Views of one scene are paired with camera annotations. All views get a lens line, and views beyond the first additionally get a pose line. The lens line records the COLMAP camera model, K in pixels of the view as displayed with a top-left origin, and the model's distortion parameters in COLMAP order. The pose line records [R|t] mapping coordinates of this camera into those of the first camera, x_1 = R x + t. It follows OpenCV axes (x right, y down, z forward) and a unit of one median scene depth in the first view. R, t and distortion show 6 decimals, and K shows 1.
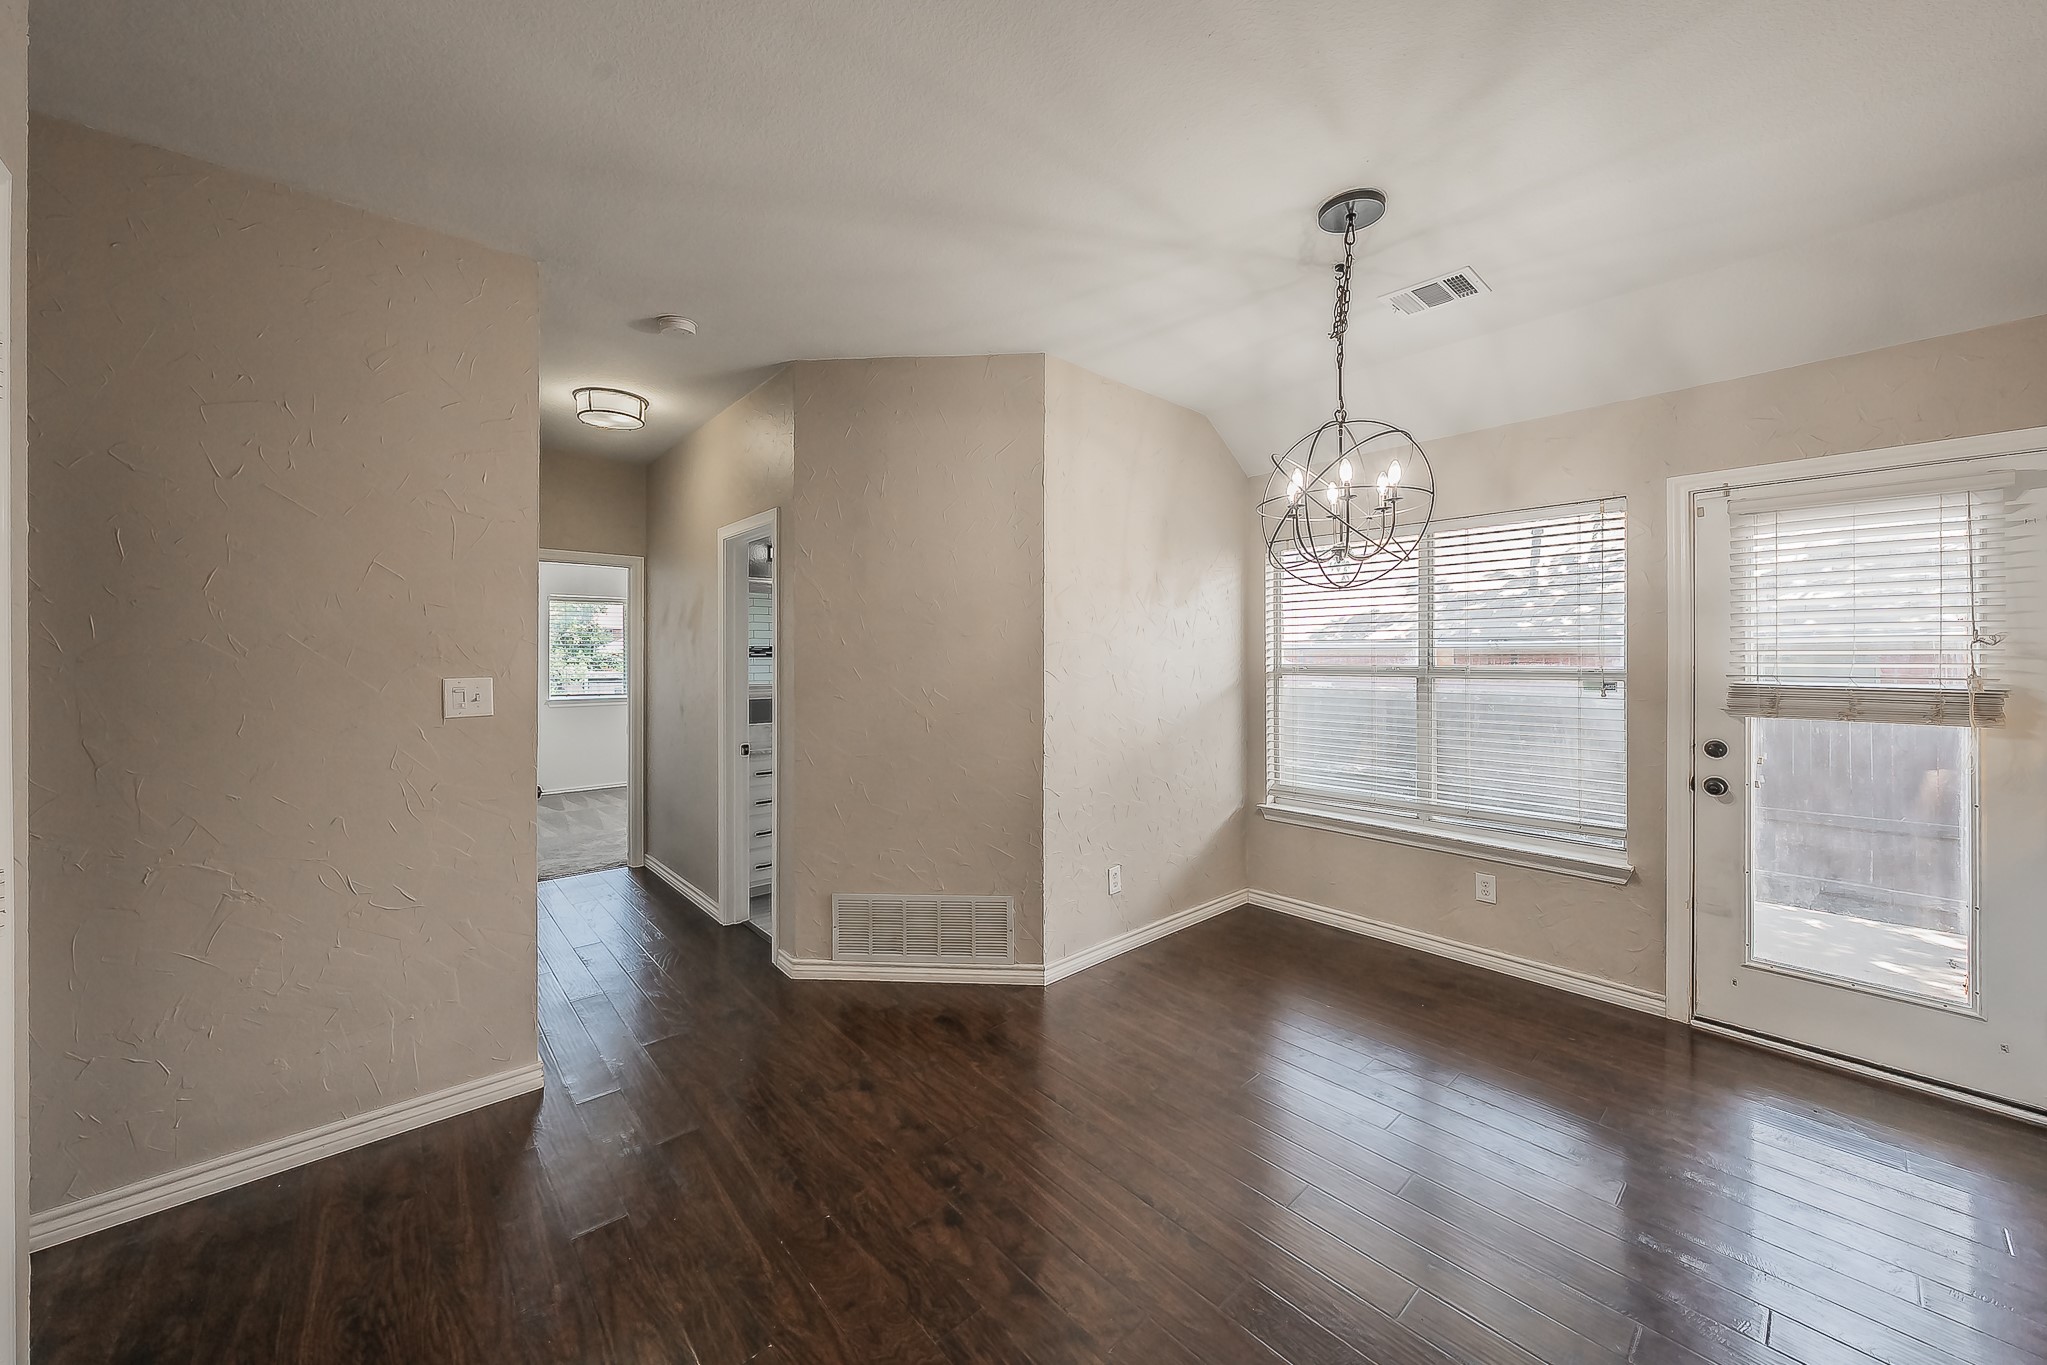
lens RADIAL K [[733.0, 0, 1015.6], [0, 733.0, 658.0], [0, 0, 1]] dist [0.000030, -0.000022]
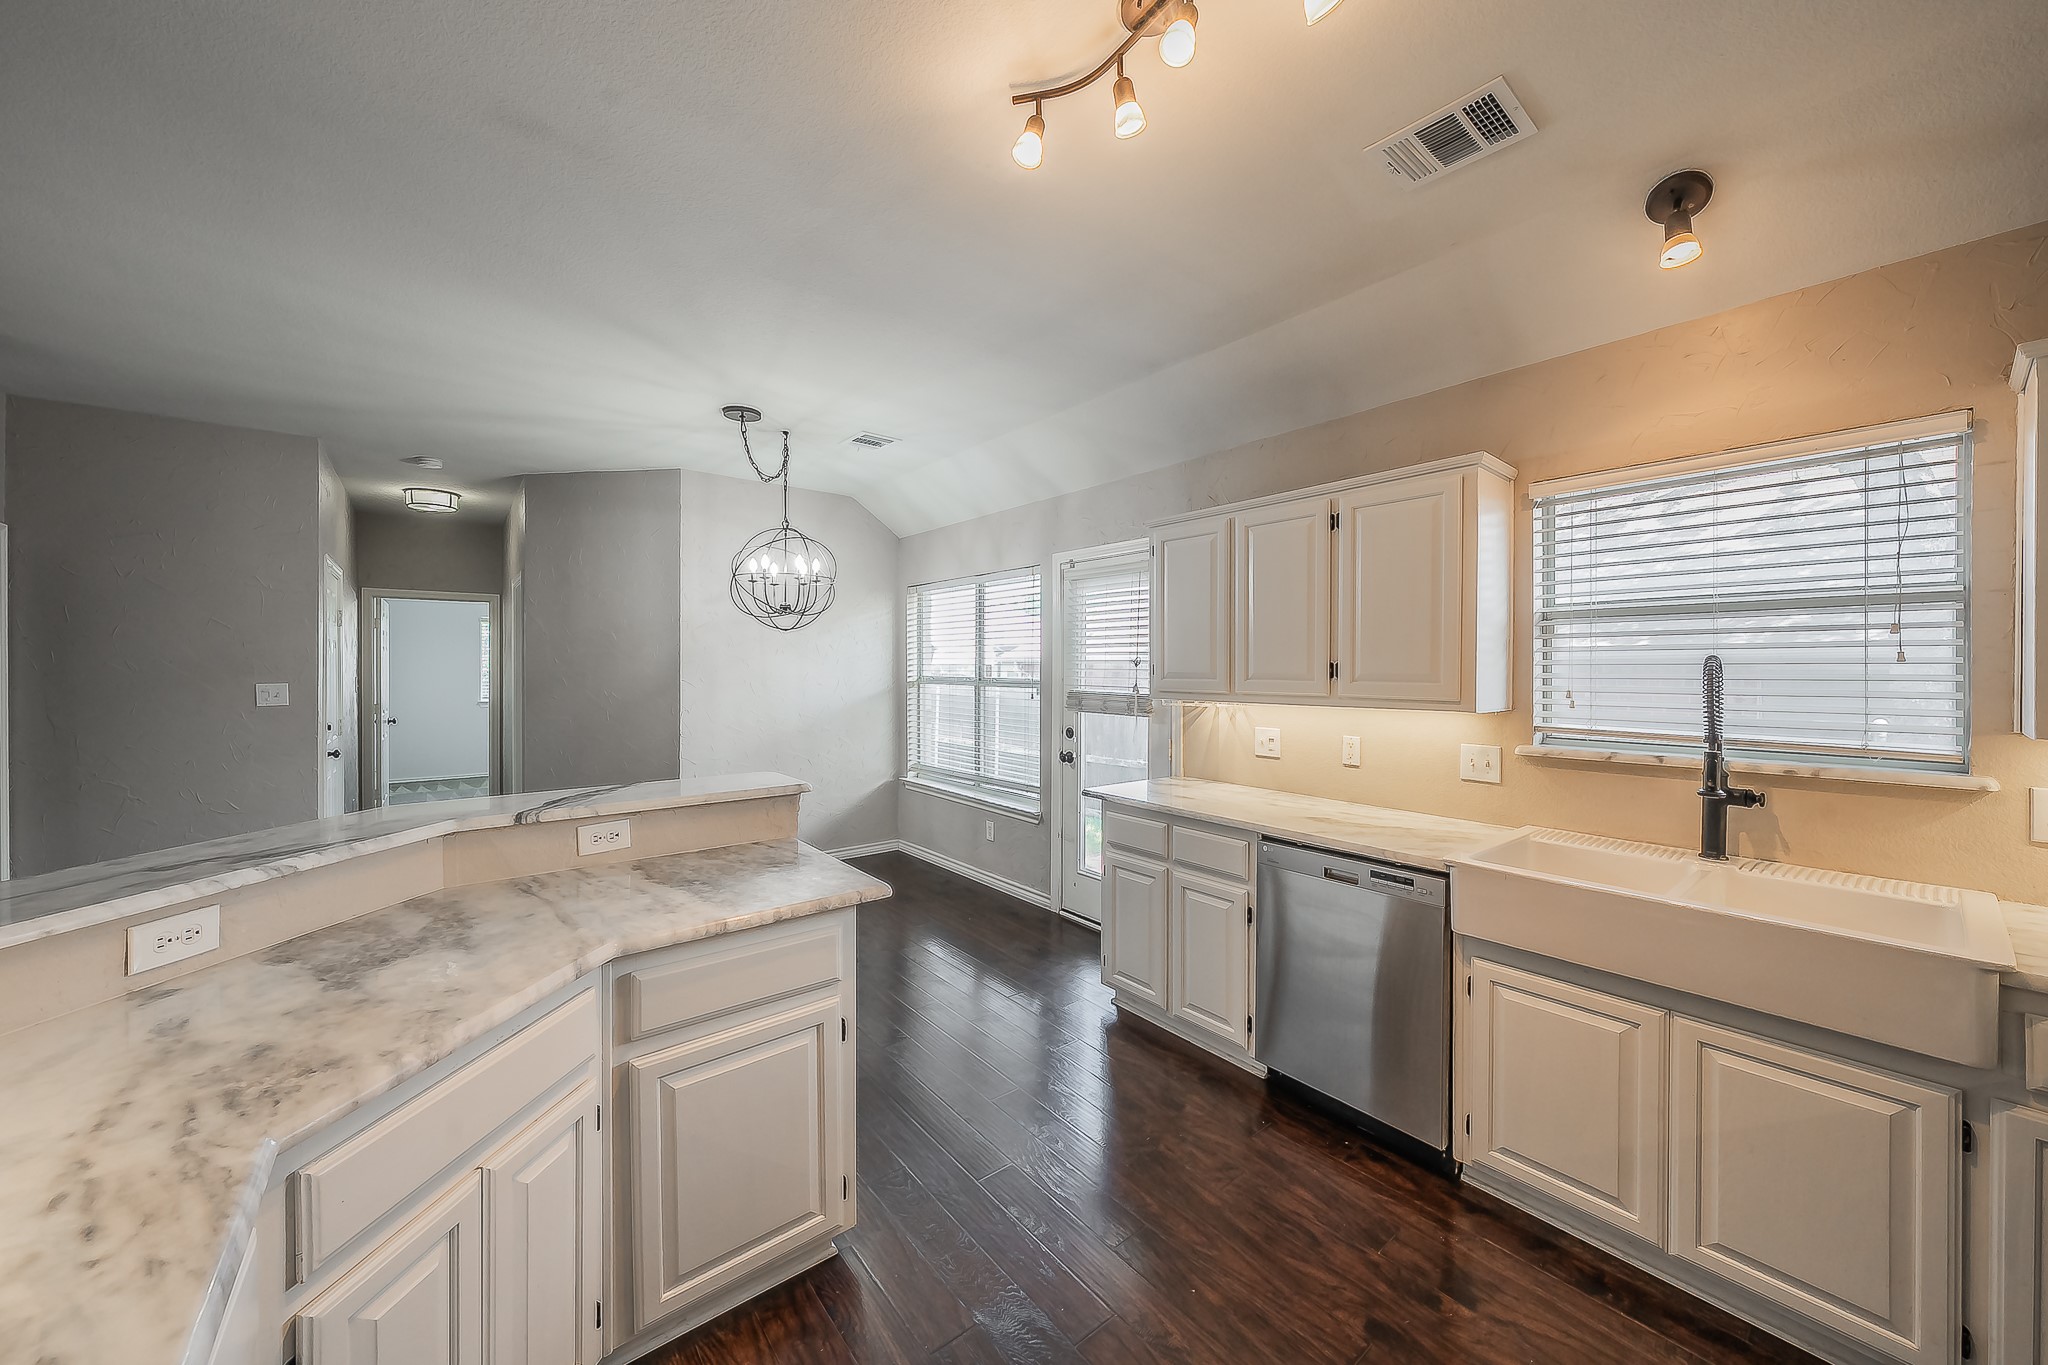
lens RADIAL K [[729.3, 0, 1010.4], [0, 729.3, 673.1], [0, 0, 1]] dist [0.000293, 0.000048]
pose [[0.998321, 0.002111, -0.057877, 0.886213], [-0.001479, 0.999939, 0.010955, -0.016251], [0.057897, -0.010851, 0.998264, -0.503223]]
